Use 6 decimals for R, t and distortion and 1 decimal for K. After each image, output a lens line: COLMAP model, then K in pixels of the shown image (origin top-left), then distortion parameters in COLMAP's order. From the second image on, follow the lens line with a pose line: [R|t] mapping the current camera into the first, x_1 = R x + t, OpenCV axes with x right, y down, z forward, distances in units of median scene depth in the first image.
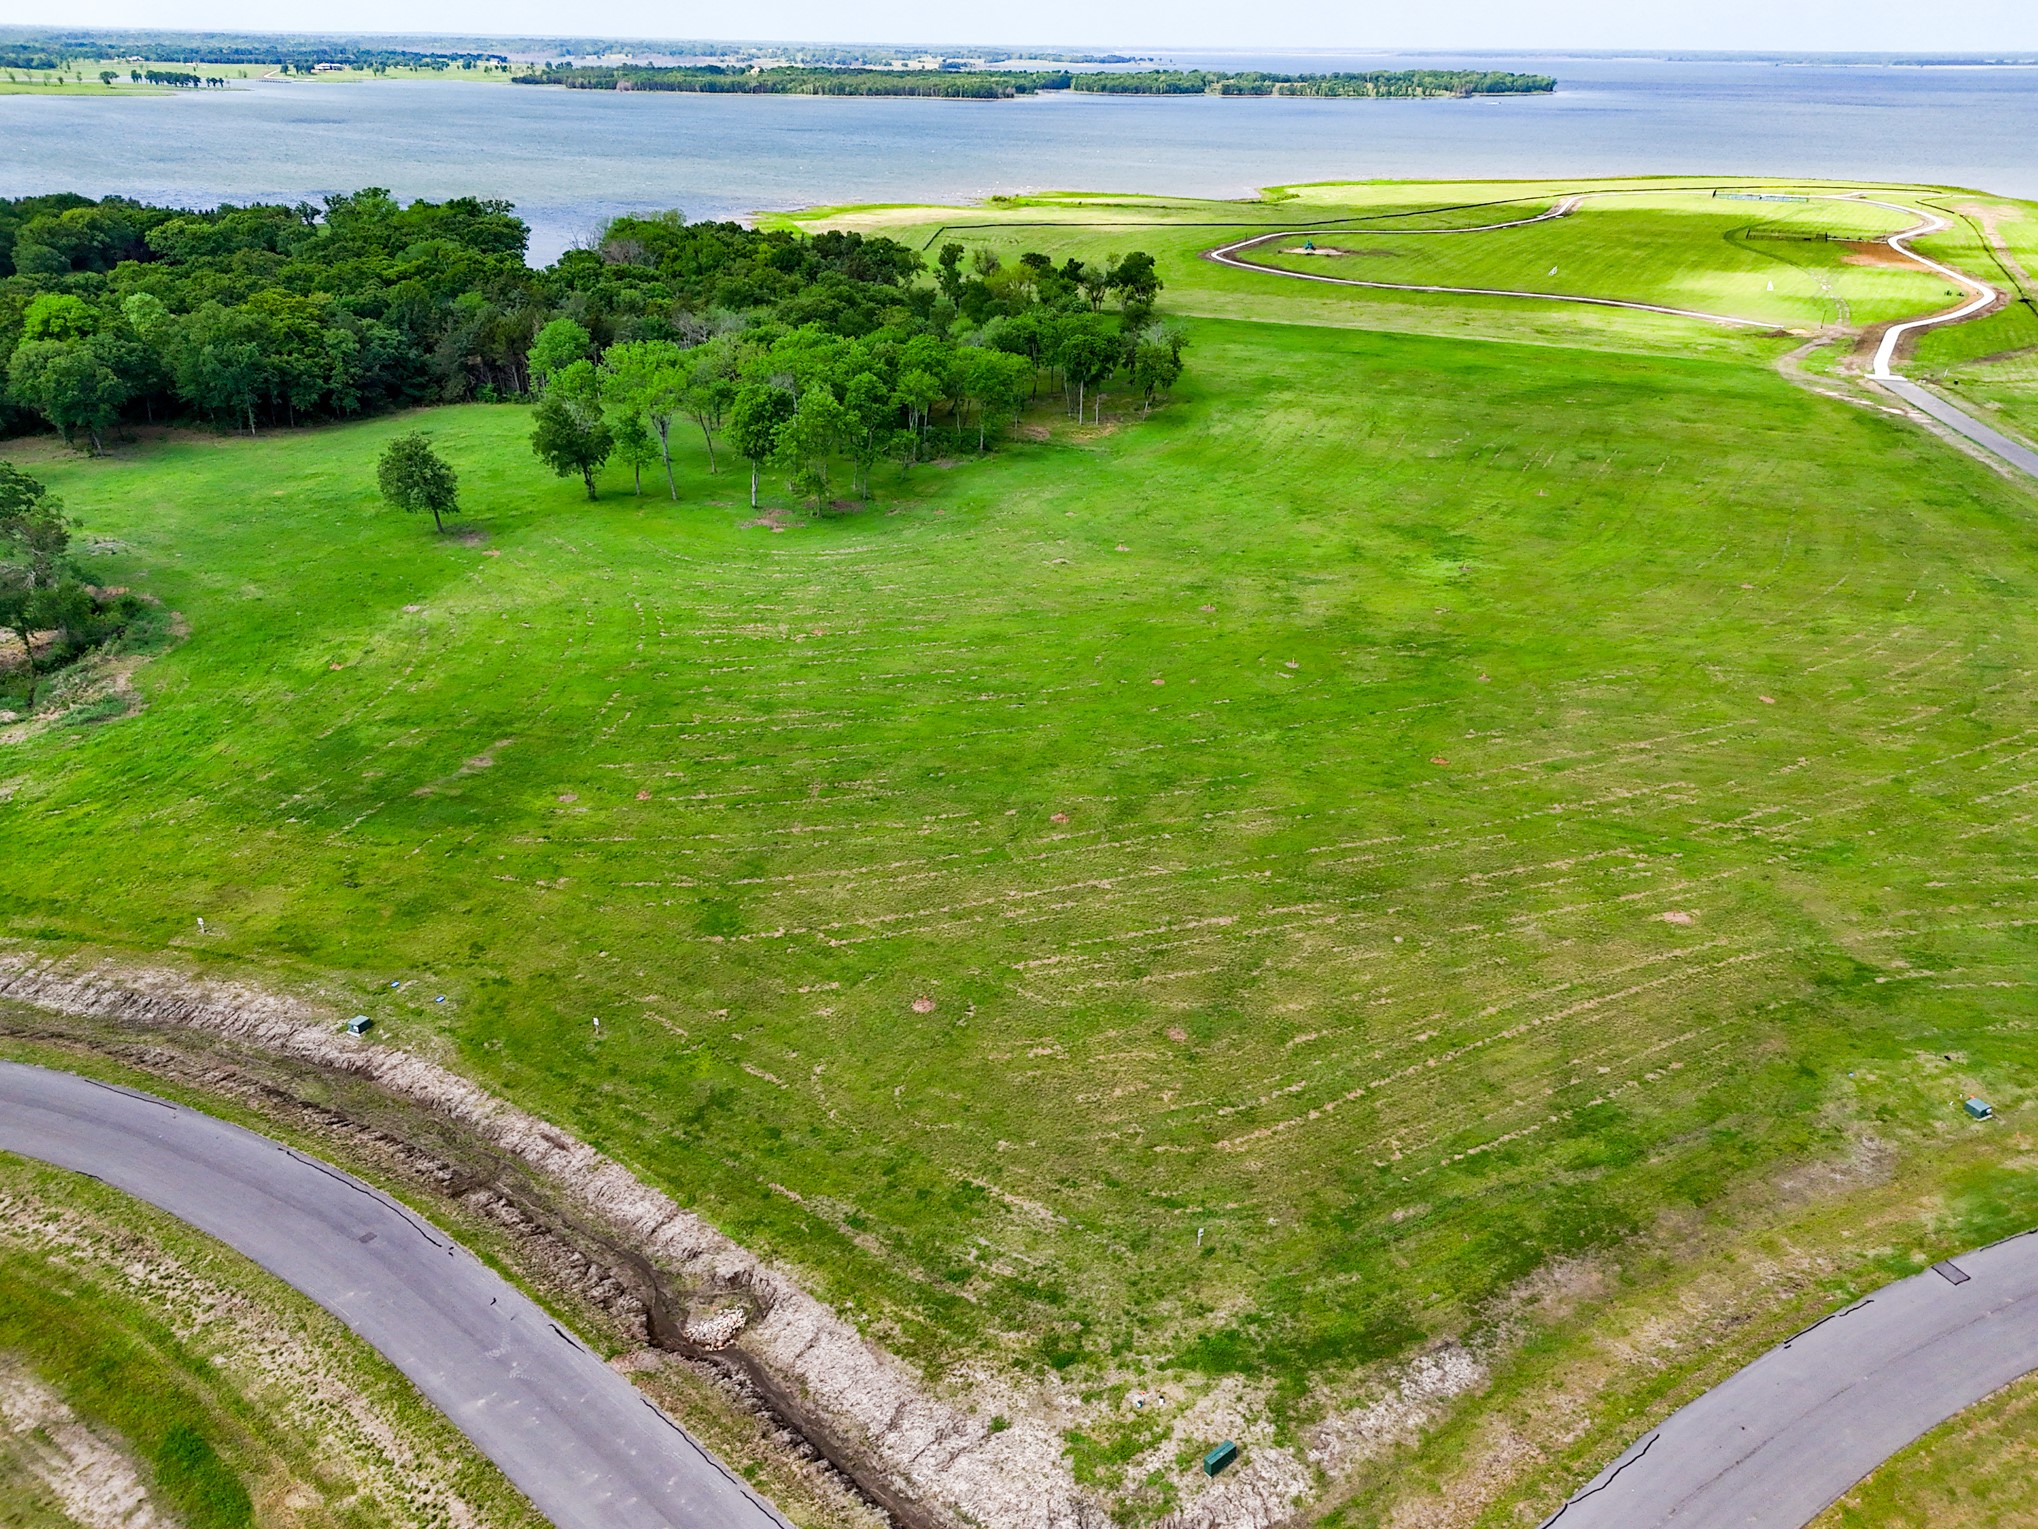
lens RADIAL K [[1507.1, 0, 1023.0], [0, 1507.1, 756.1], [0, 0, 1]] dist [0.037908, -0.024143]
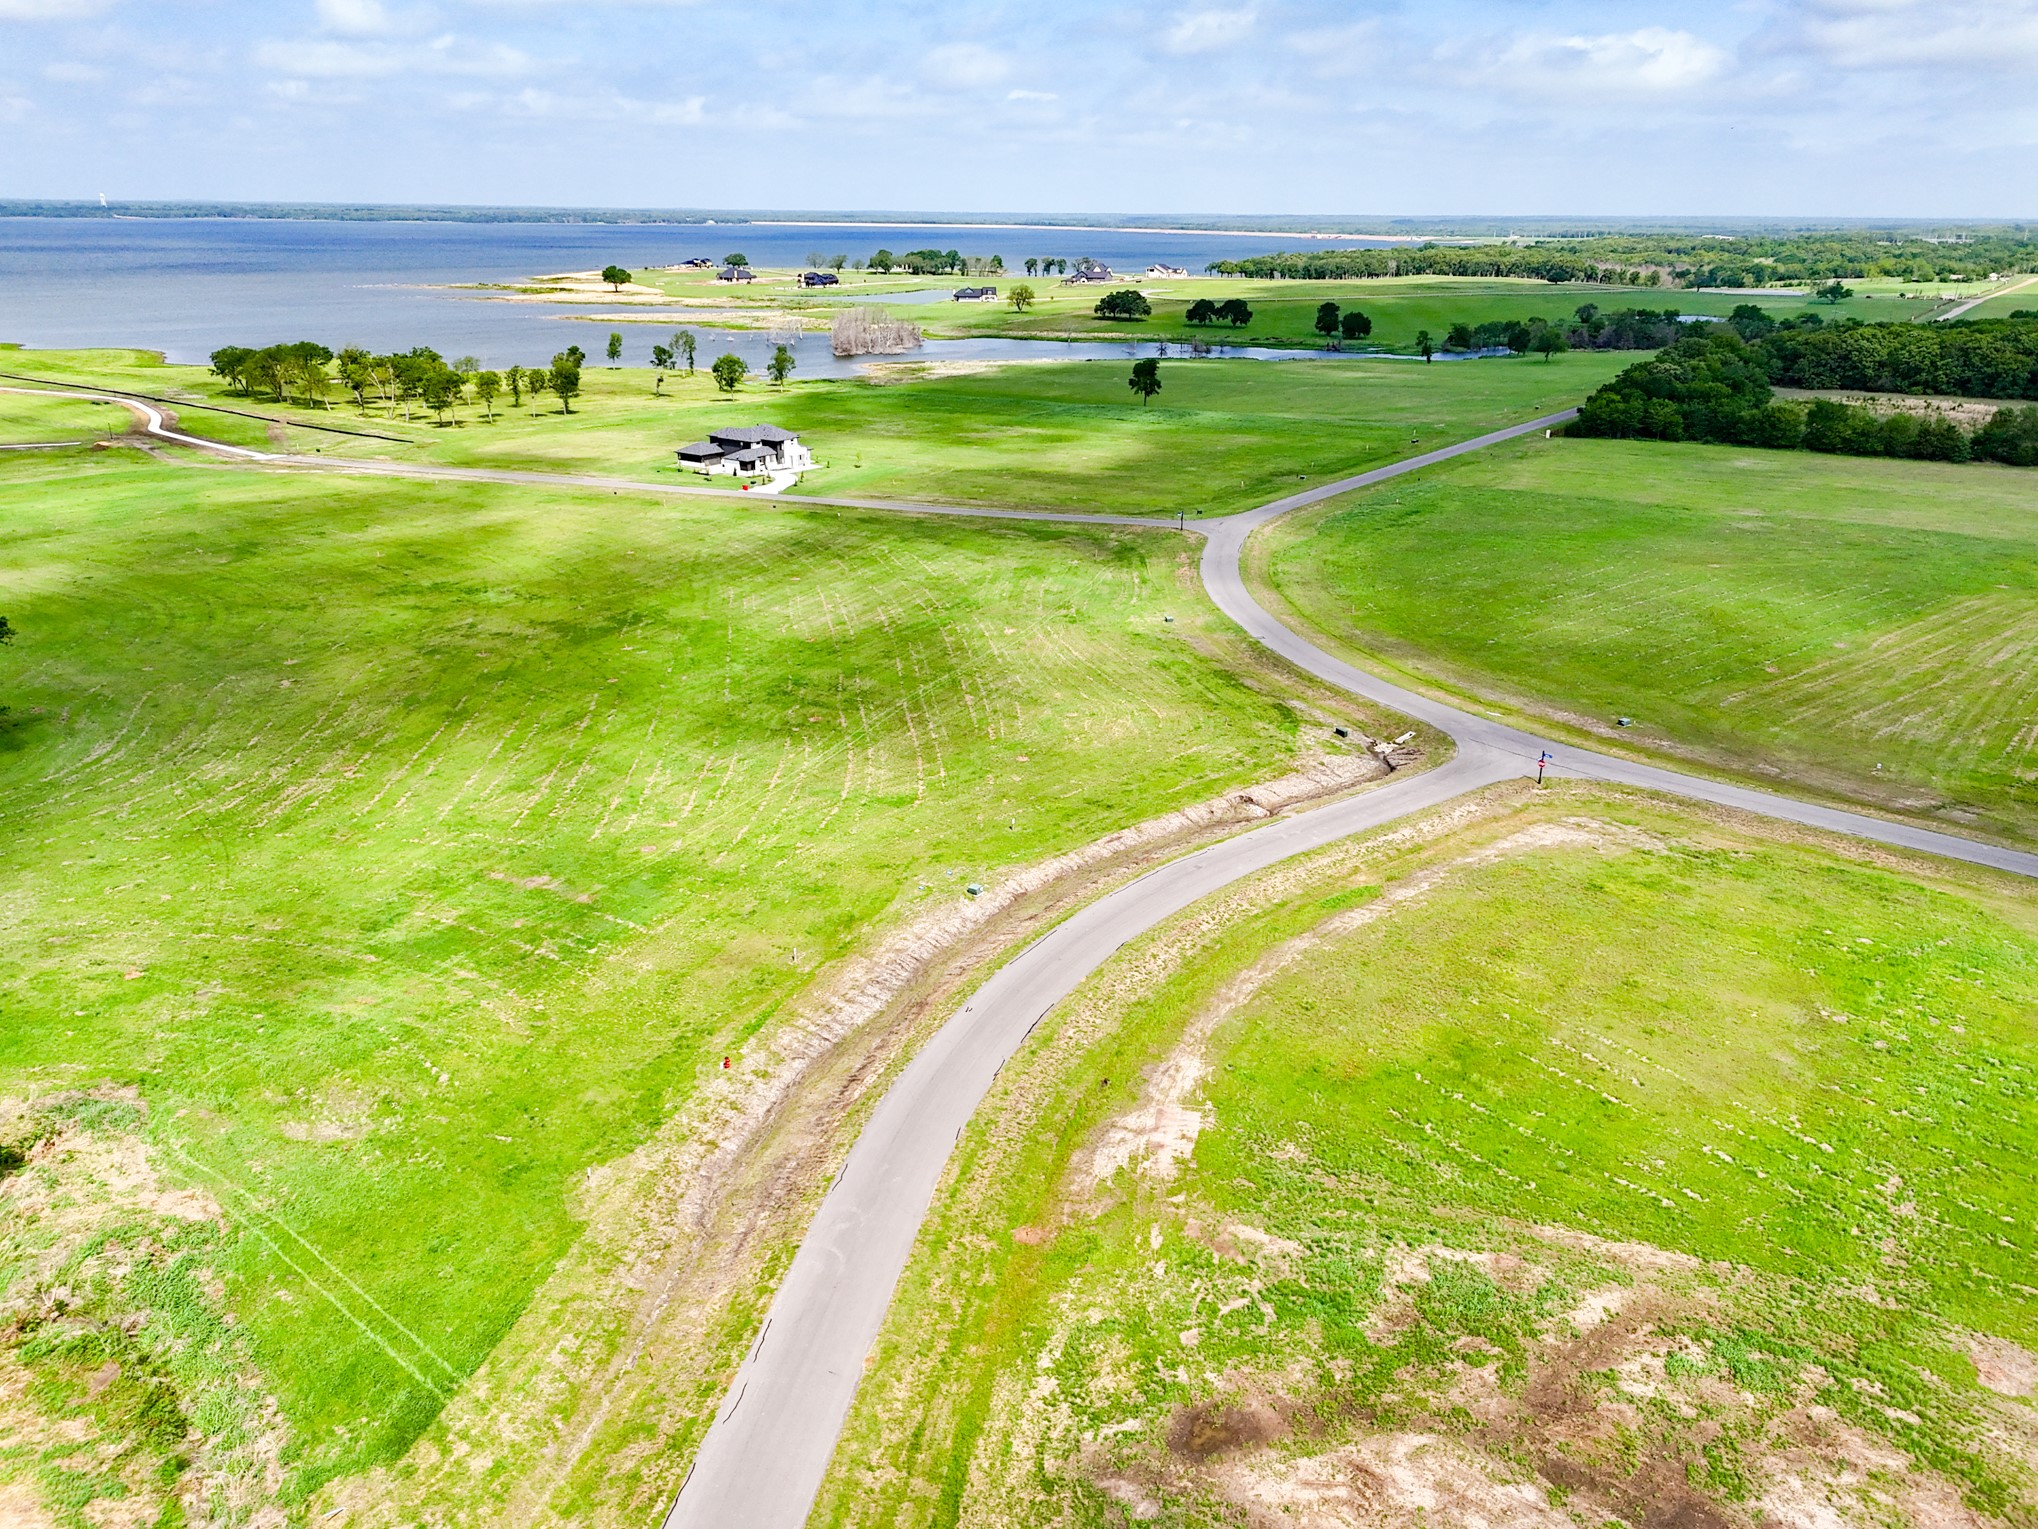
lens RADIAL K [[1503.0, 0, 1022.4], [0, 1503.0, 757.3], [0, 0, 1]] dist [0.048565, -0.039404]
pose [[0.194903, -0.344069, 0.918493, -1.543357], [0.413061, 0.878152, 0.241306, -0.232721], [-0.889603, 0.332362, 0.313276, 0.441504]]
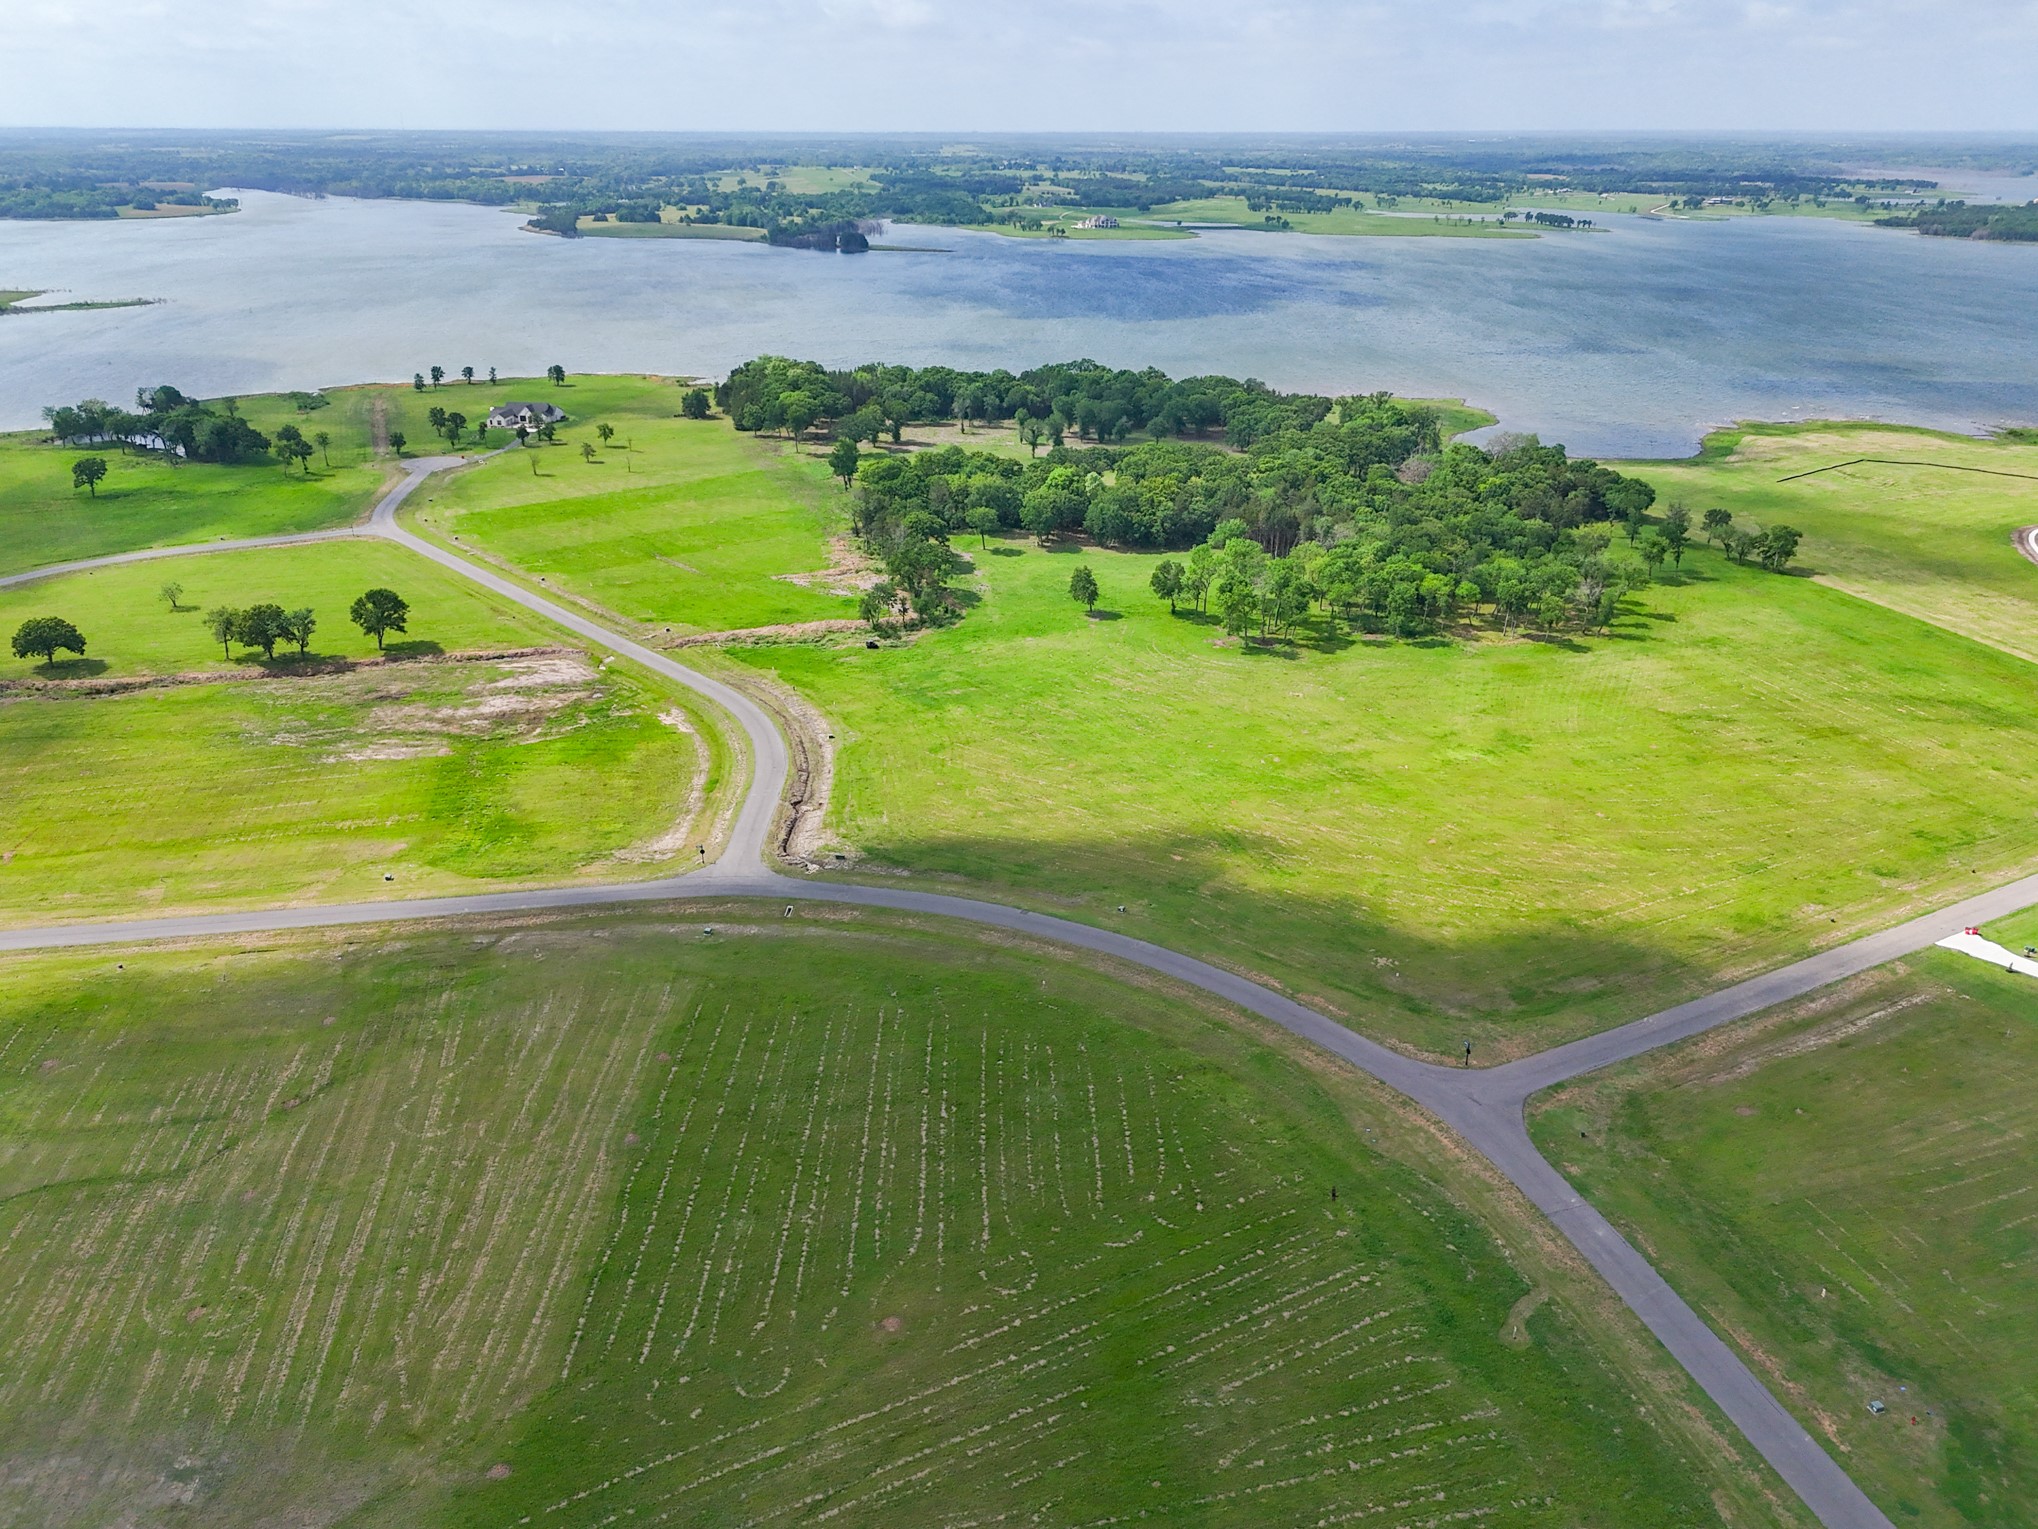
lens RADIAL K [[1498.7, 0, 1021.9], [0, 1498.7, 763.5], [0, 0, 1]] dist [0.063563, -0.061012]
pose [[0.653936, 0.286951, -0.700019, 2.073344], [-0.319485, 0.943469, 0.088293, -0.188411], [0.685782, 0.165907, 0.708645, -1.019368]]
